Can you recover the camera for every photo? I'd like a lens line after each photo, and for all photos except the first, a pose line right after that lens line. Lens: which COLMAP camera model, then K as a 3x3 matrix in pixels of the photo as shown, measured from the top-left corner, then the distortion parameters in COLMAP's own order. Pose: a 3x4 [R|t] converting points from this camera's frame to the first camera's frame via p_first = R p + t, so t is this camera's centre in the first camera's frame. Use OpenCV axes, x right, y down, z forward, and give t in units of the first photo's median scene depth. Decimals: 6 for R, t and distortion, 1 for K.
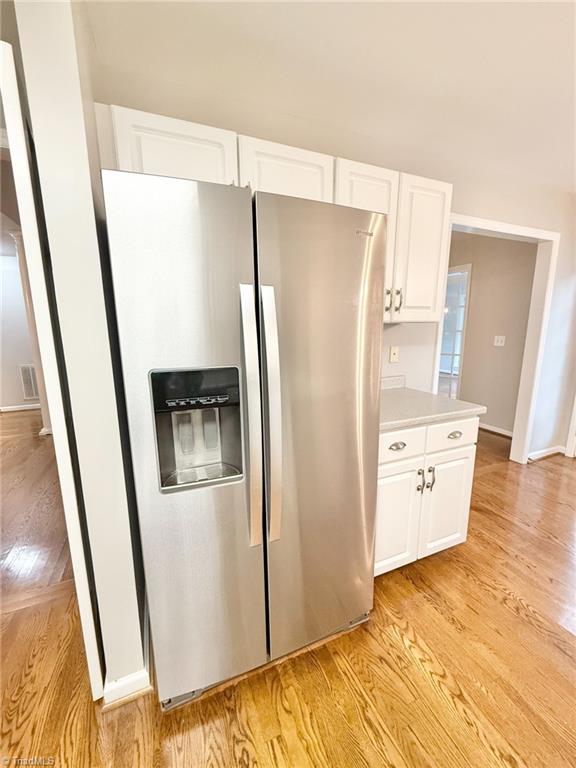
lens RADIAL K [[305.2, 0, 288.3], [0, 305.2, 385.7], [0, 0, 1]] dist [-0.000329, -0.000640]
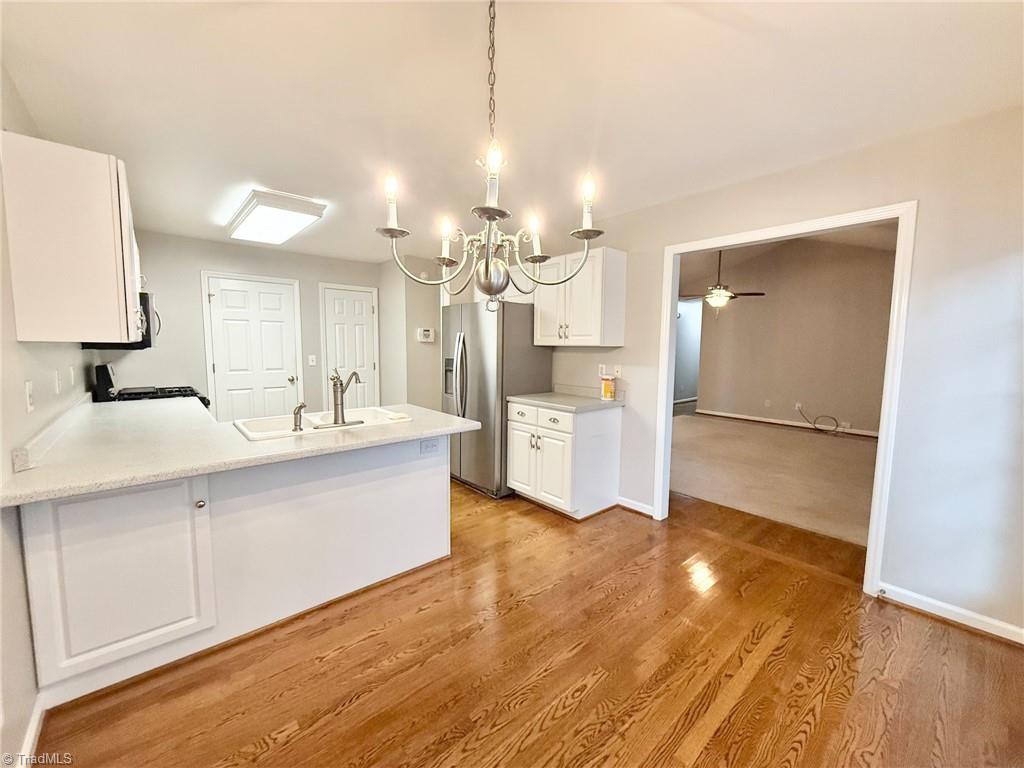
lens RADIAL K [[406.9, 0, 515.2], [0, 406.9, 381.3], [0, 0, 1]] dist [-0.000329, -0.000640]
pose [[0.313582, 0.098724, -0.944415, 2.383747], [-0.191321, 0.980753, 0.038996, -0.069053], [0.930087, 0.168458, 0.326435, 0.139173]]
